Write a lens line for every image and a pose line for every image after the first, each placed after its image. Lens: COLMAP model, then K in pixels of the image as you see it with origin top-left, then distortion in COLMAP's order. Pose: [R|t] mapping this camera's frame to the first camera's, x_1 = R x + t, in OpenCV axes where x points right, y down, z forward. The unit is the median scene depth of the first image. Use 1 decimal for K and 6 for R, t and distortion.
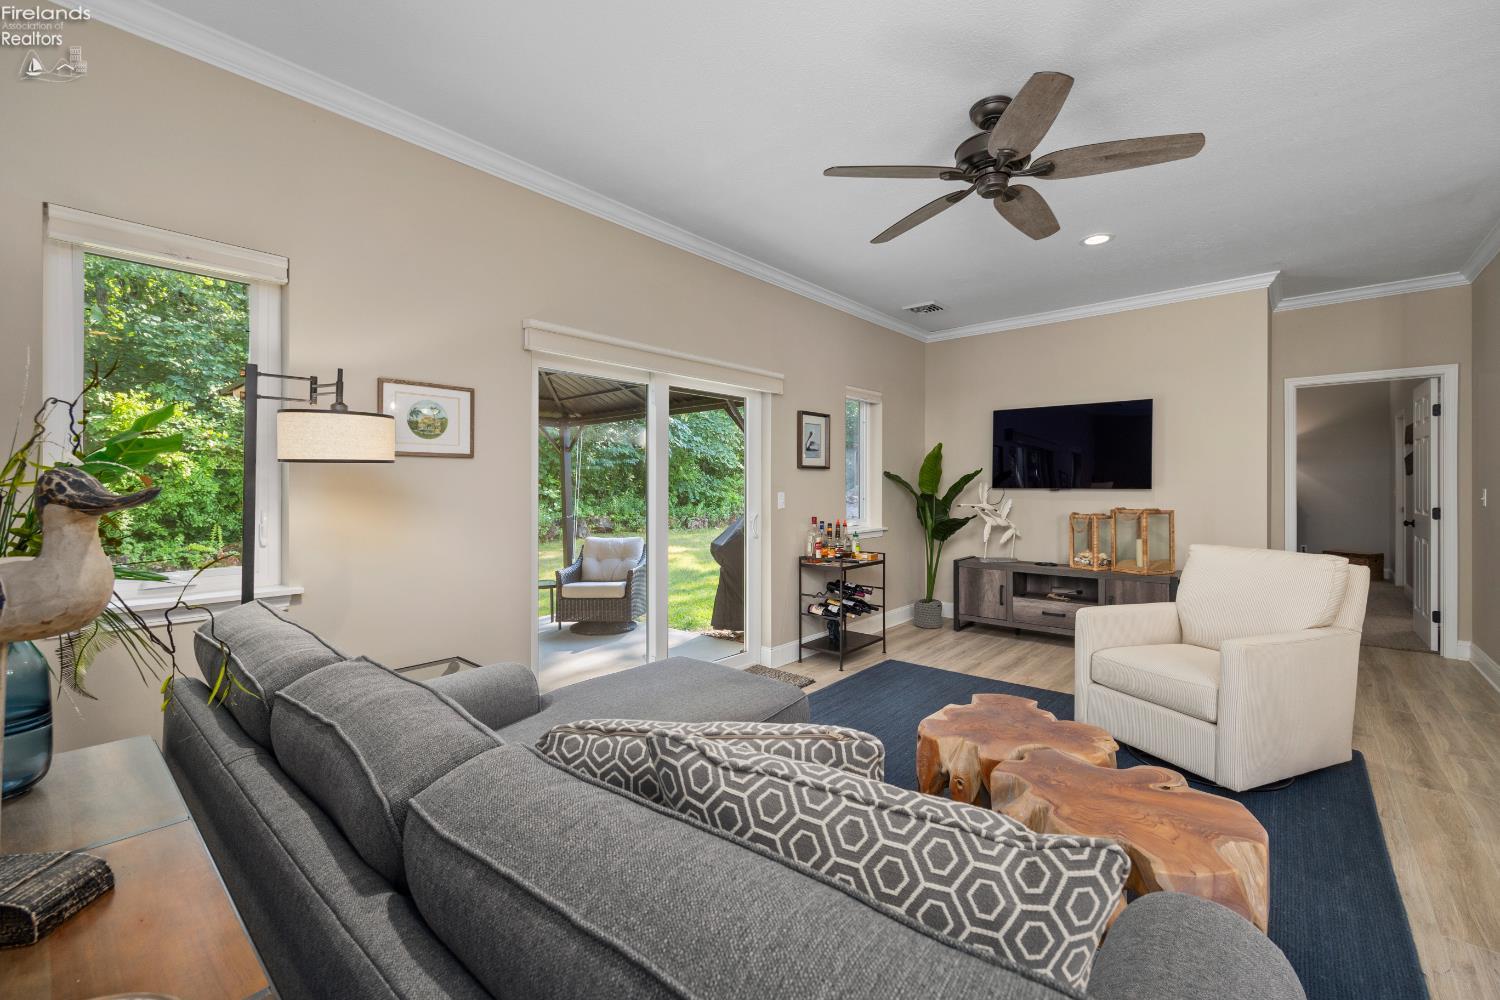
lens RADIAL K [[628.1, 0, 753.1], [0, 628.1, 495.3], [0, 0, 1]] dist [-0.001819, -0.000224]
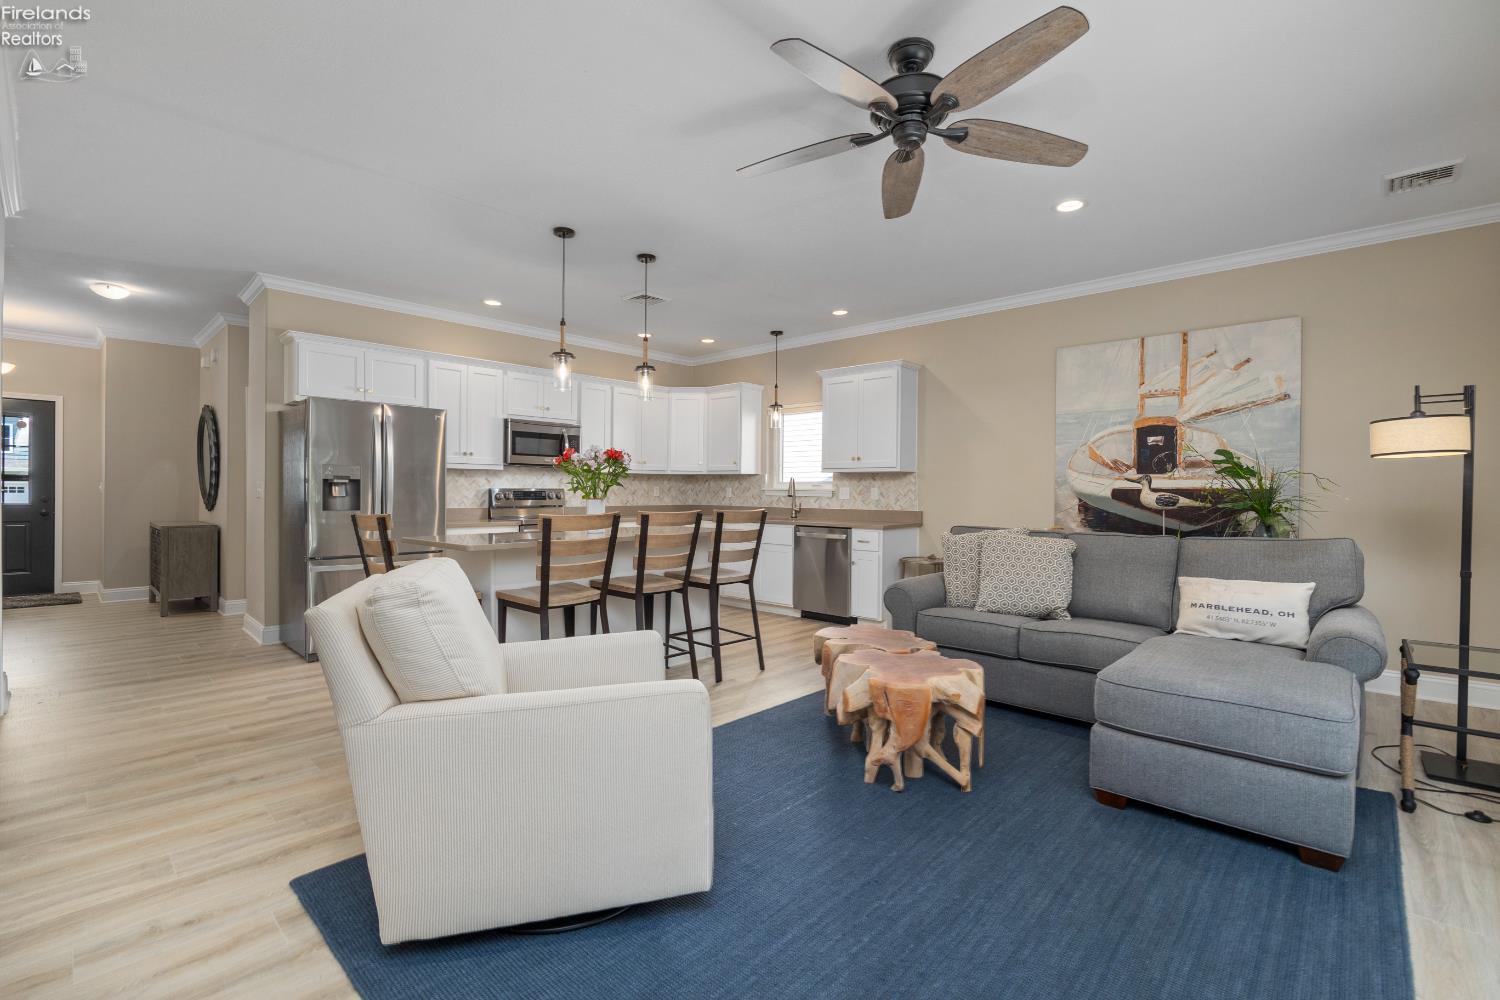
lens RADIAL K [[663.2, 0, 754.4], [0, 663.2, 492.8], [0, 0, 1]] dist [-0.002762, -0.000236]
pose [[-0.999255, -0.002247, 0.038536, 0.316389], [-0.001627, 0.999869, 0.016124, 0.003424], [-0.038567, 0.016050, -0.999127, 1.104919]]
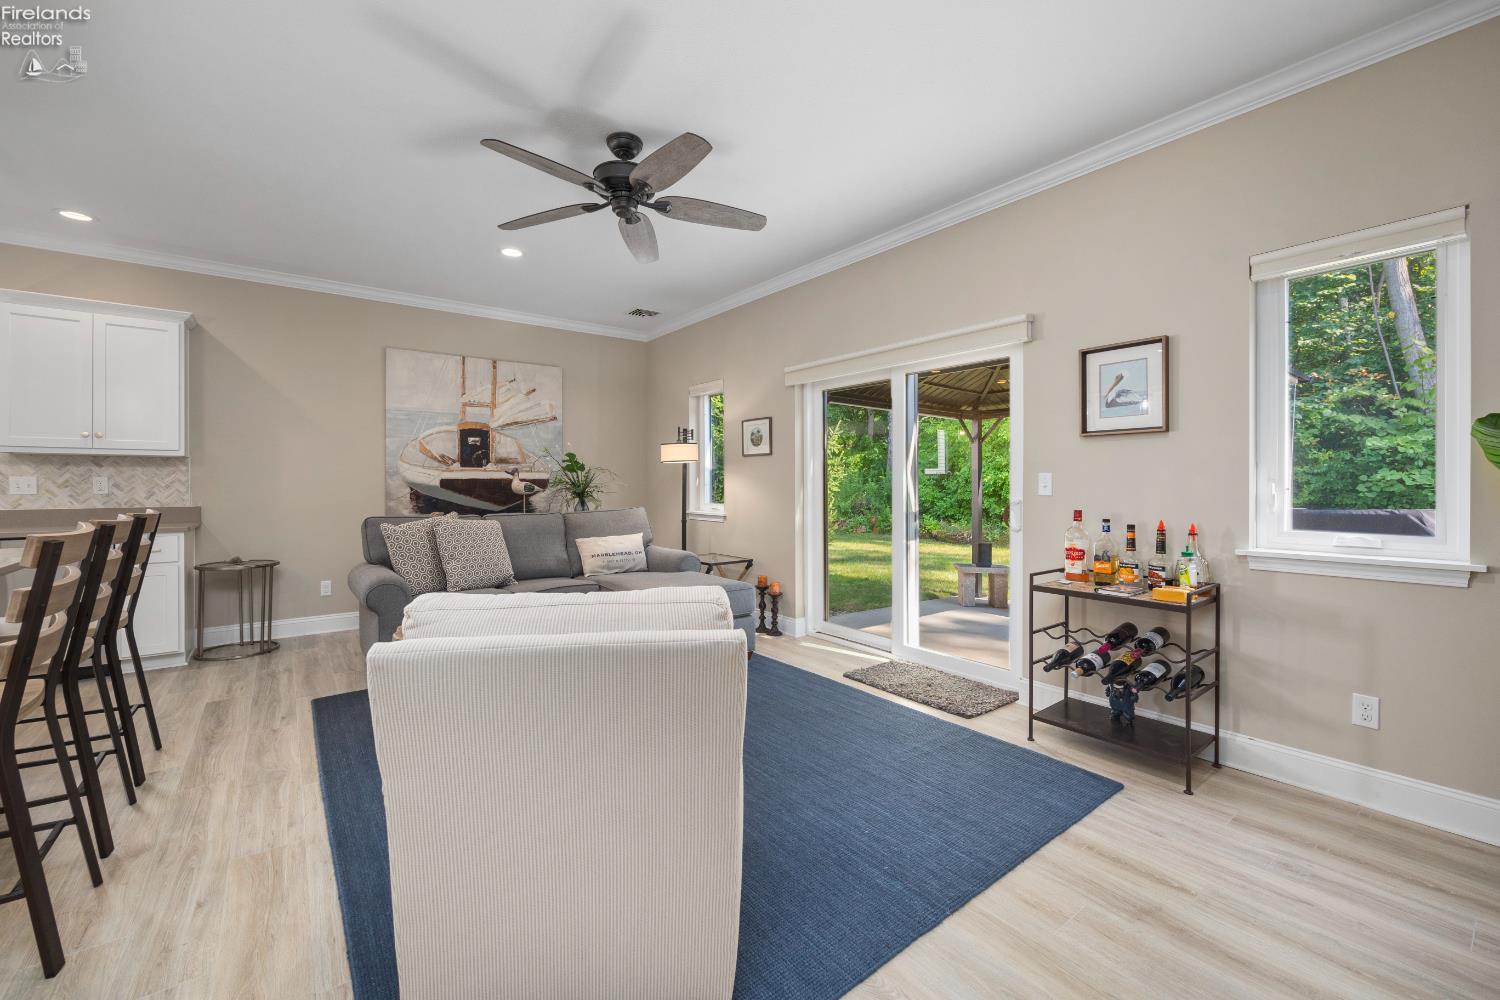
lens RADIAL K [[628.1, 0, 739.0], [0, 628.1, 484.0], [0, 0, 1]] dist [-0.001819, -0.000224]
pose [[-0.221413, 0.004432, -0.975170, 0.831331], [-0.012469, 0.999895, 0.007375, 0.007187], [0.975100, 0.013792, -0.221335, 0.824328]]
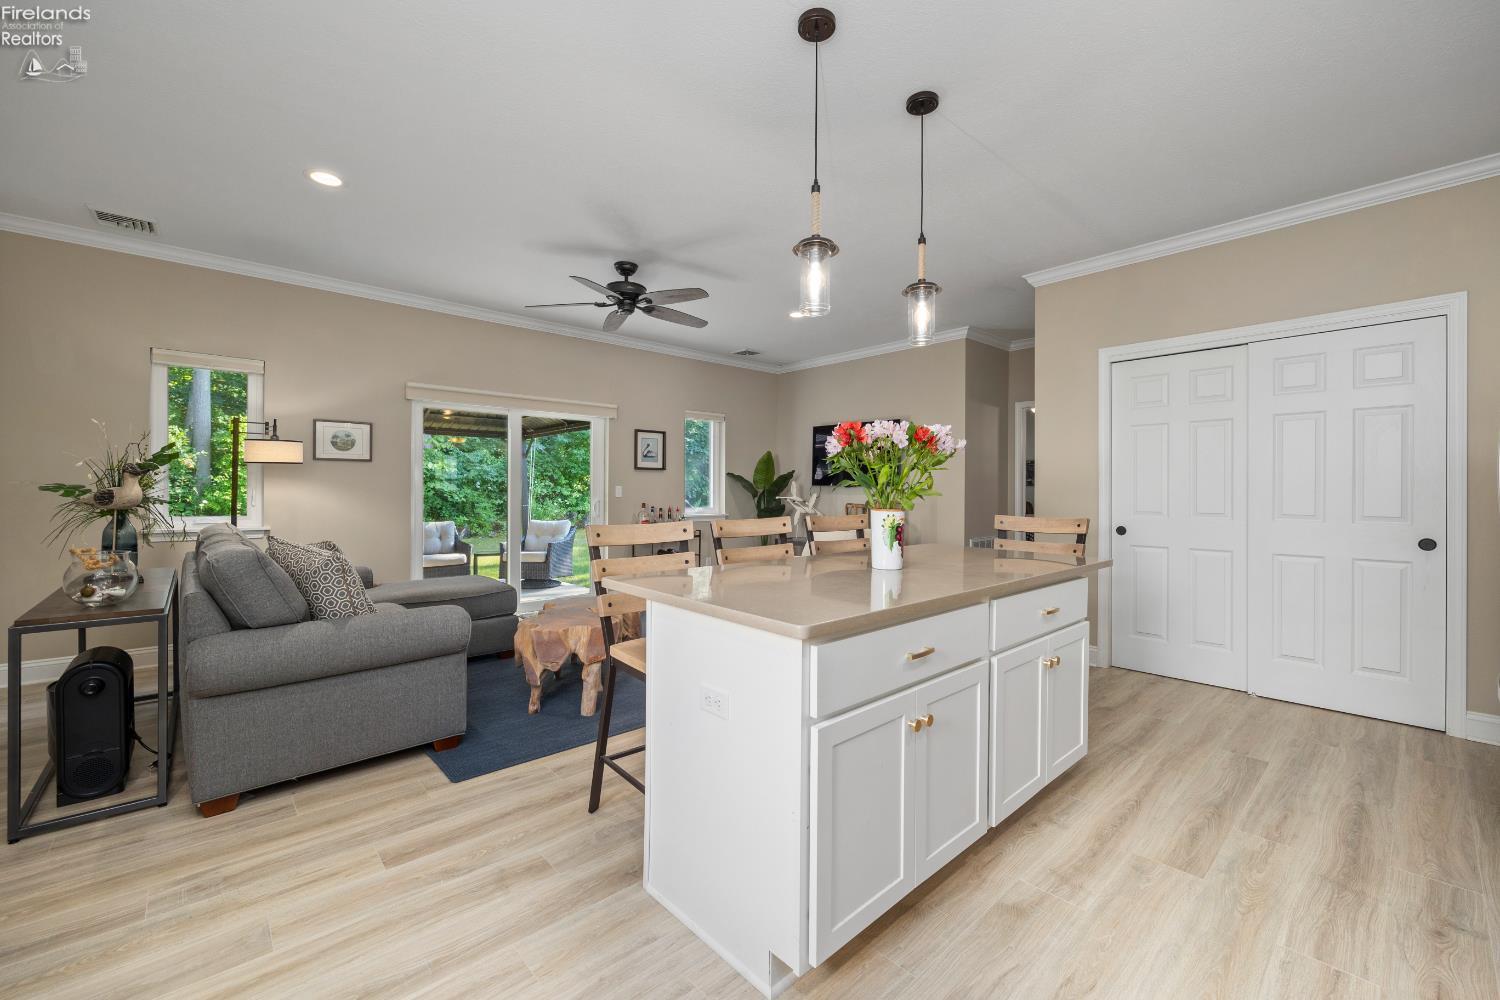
lens RADIAL K [[628.1, 0, 759.6], [0, 628.1, 494.1], [0, 0, 1]] dist [-0.001819, -0.000224]
pose [[0.993385, 0.009239, -0.114462, 0.539256], [-0.010058, 0.999928, -0.006585, 0.021205], [0.114393, 0.007693, 0.993406, -0.406528]]
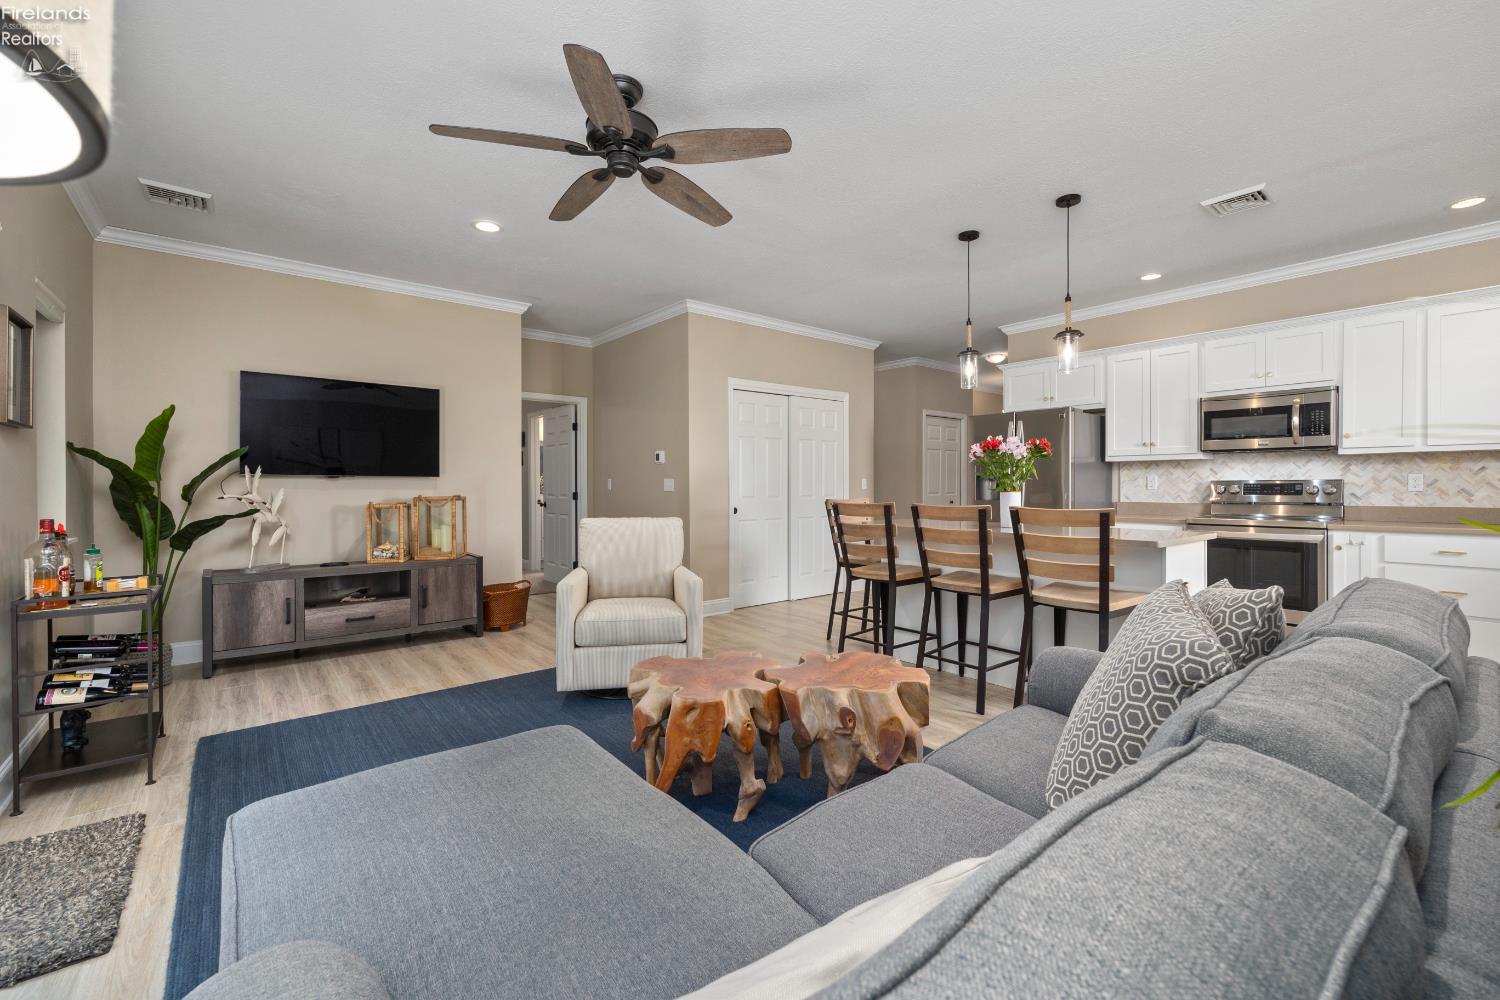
lens RADIAL K [[628.1, 0, 751.8], [0, 628.1, 494.2], [0, 0, 1]] dist [-0.001819, -0.000224]
pose [[0.156411, -0.011157, 0.987629, -0.331635], [0.015863, 0.999836, 0.008782, 0.019073], [-0.987565, 0.014293, 0.156562, 0.361043]]
